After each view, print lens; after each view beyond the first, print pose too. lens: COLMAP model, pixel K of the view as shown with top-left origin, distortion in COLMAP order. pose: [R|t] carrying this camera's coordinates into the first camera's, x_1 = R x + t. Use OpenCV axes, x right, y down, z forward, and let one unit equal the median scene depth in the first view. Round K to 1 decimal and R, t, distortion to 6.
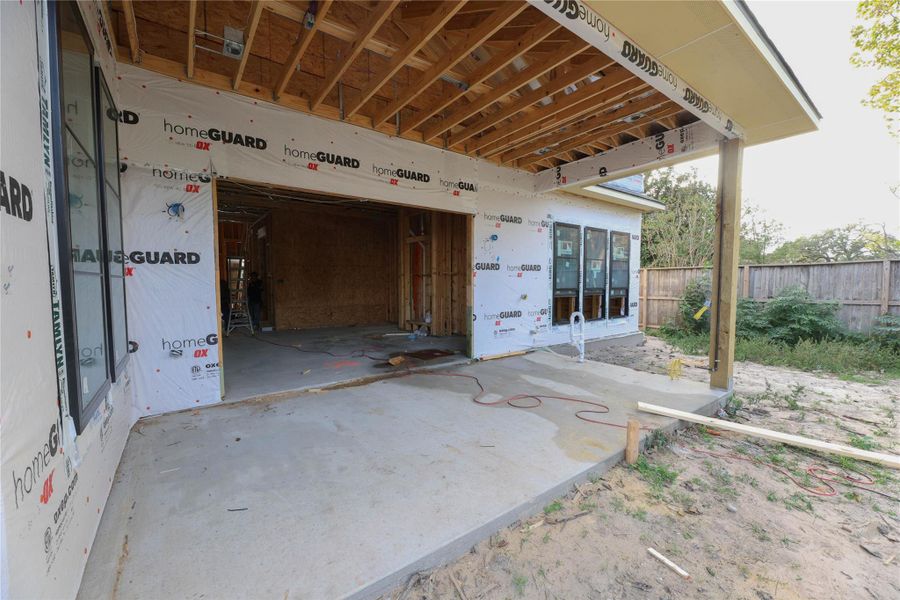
lens RADIAL K [[359.7, 0, 450.0], [0, 359.7, 300.0], [0, 0, 1]] dist [-0.005105, -0.000345]
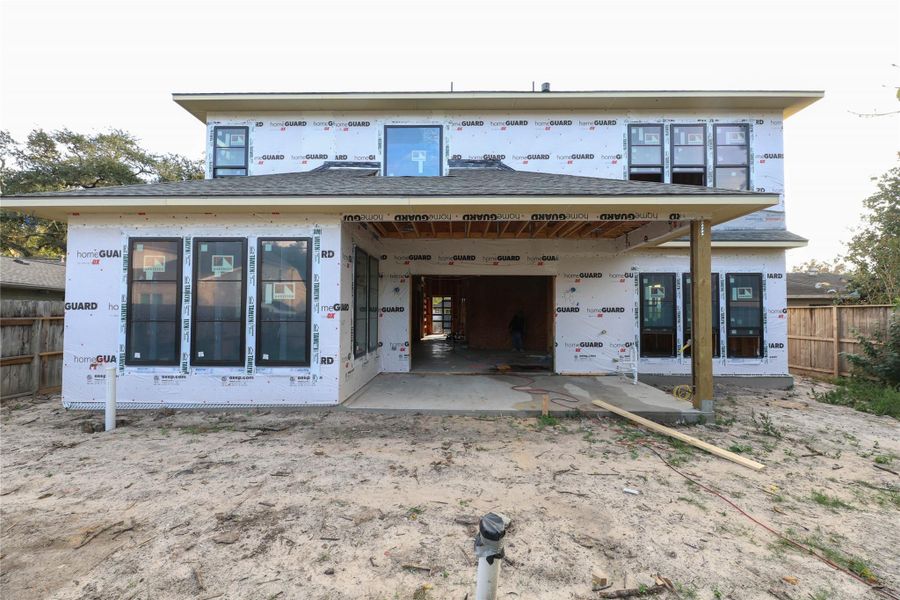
lens RADIAL K [[359.7, 0, 450.0], [0, 359.7, 300.0], [0, 0, 1]] dist [-0.005105, -0.000345]
pose [[0.790721, -0.014584, -0.612003, 0.566647], [-0.037721, 0.996656, -0.072486, -0.009309], [0.611013, 0.080402, 0.787527, -0.394379]]
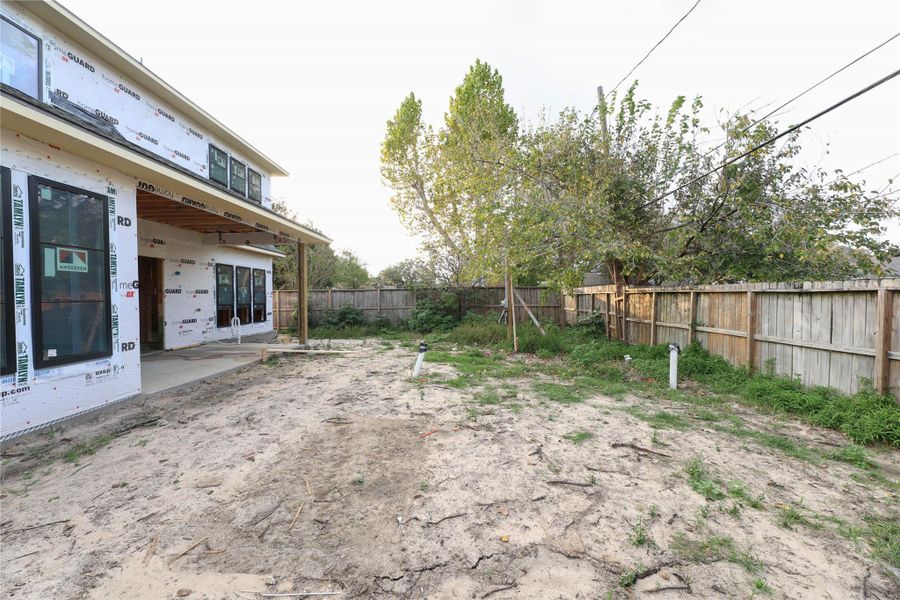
lens RADIAL K [[365.9, 0, 450.0], [0, 365.9, 300.0], [0, 0, 1]] dist [0.001240, 0.000119]
pose [[0.611526, -0.012050, 0.791132, -0.396604], [0.049036, 0.998539, -0.022694, 0.038869], [-0.789703, 0.052672, 0.611224, -0.881799]]
